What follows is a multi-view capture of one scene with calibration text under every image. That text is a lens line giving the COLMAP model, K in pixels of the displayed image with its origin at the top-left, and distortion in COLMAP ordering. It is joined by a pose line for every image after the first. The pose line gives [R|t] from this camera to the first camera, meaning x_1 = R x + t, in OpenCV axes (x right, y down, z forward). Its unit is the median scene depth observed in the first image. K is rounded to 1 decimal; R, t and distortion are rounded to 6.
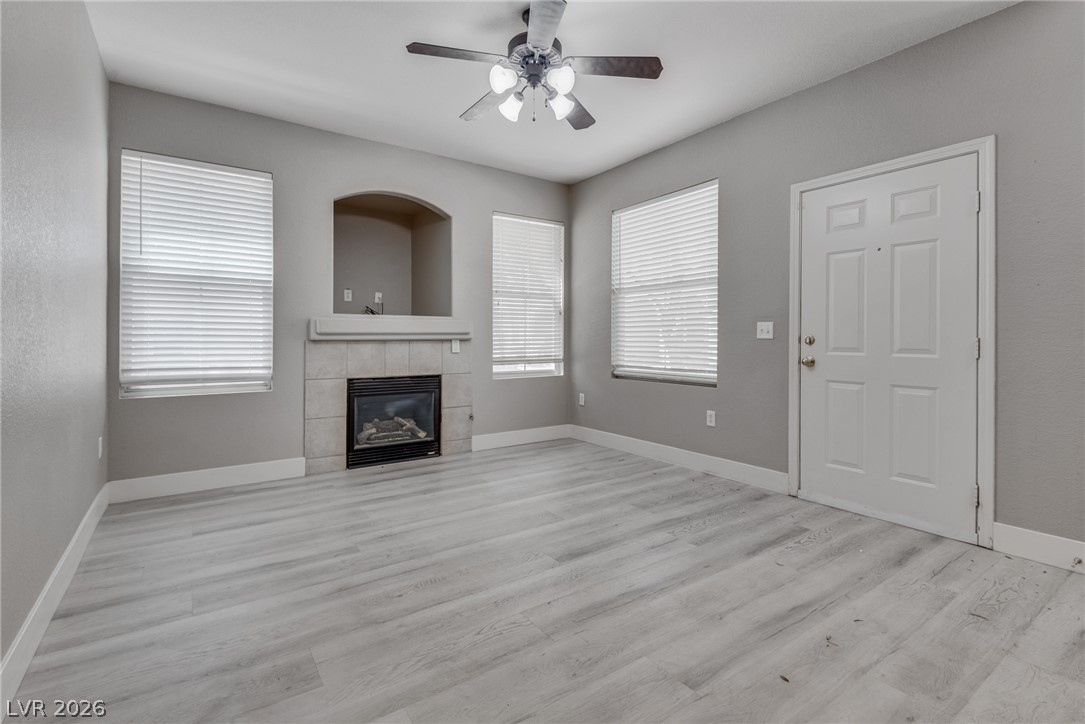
lens RADIAL K [[497.0, 0, 531.1], [0, 497.0, 346.7], [0, 0, 1]] dist [0.029306, -0.016096]
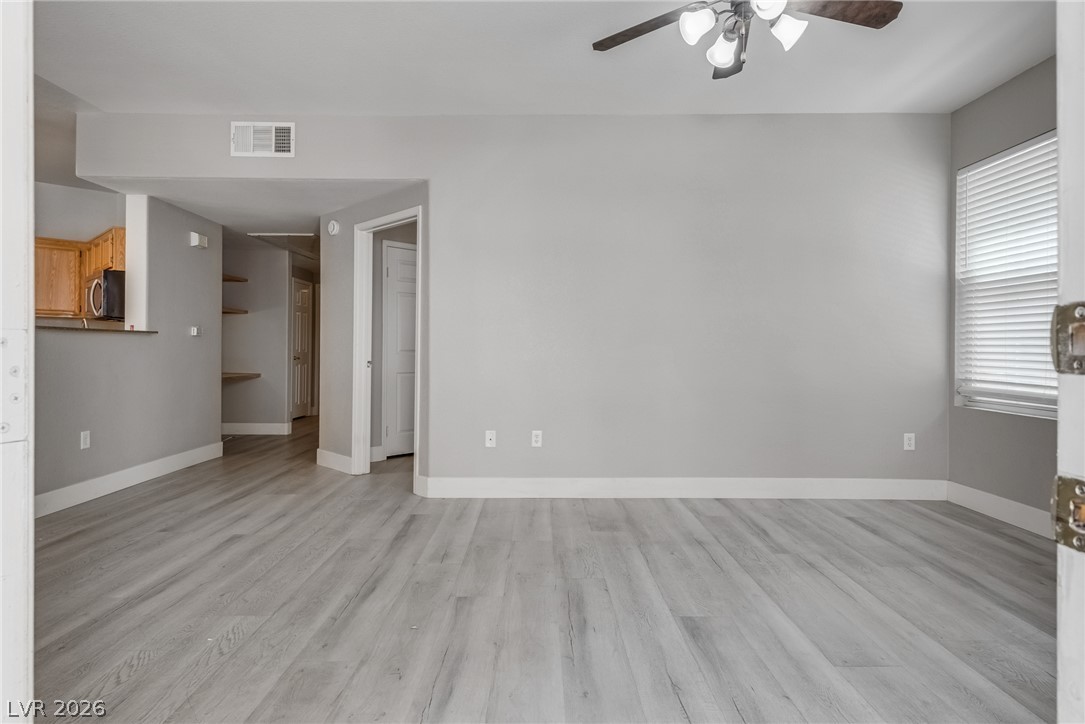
lens RADIAL K [[605.0, 0, 539.1], [0, 605.0, 338.9], [0, 0, 1]] dist [0.044442, -0.000083]
pose [[-0.561730, -0.017902, -0.827127, 0.633222], [-0.015993, 0.999814, -0.010778, -0.007957], [0.827166, 0.007174, -0.561912, 0.838964]]
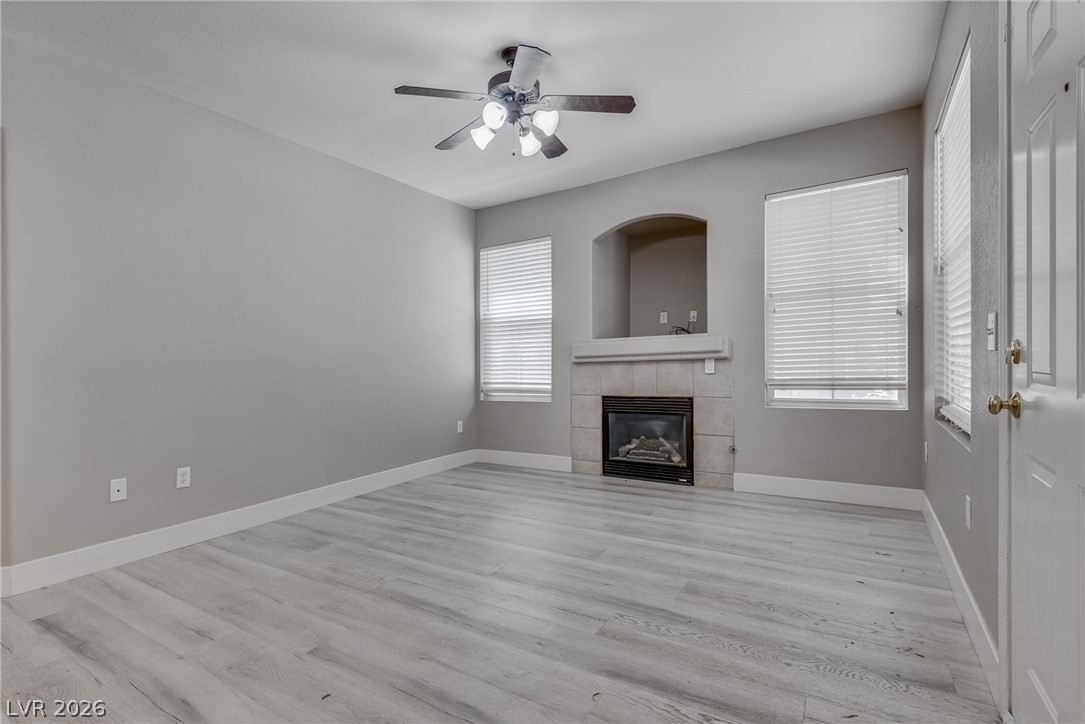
lens RADIAL K [[516.6, 0, 518.5], [0, 516.6, 362.4], [0, 0, 1]] dist [0.035430, -0.018821]
pose [[0.380797, -0.009933, -0.924605, 0.674565], [0.011036, 0.999920, -0.006197, -0.006954], [0.924593, -0.007845, 0.380876, 0.391145]]
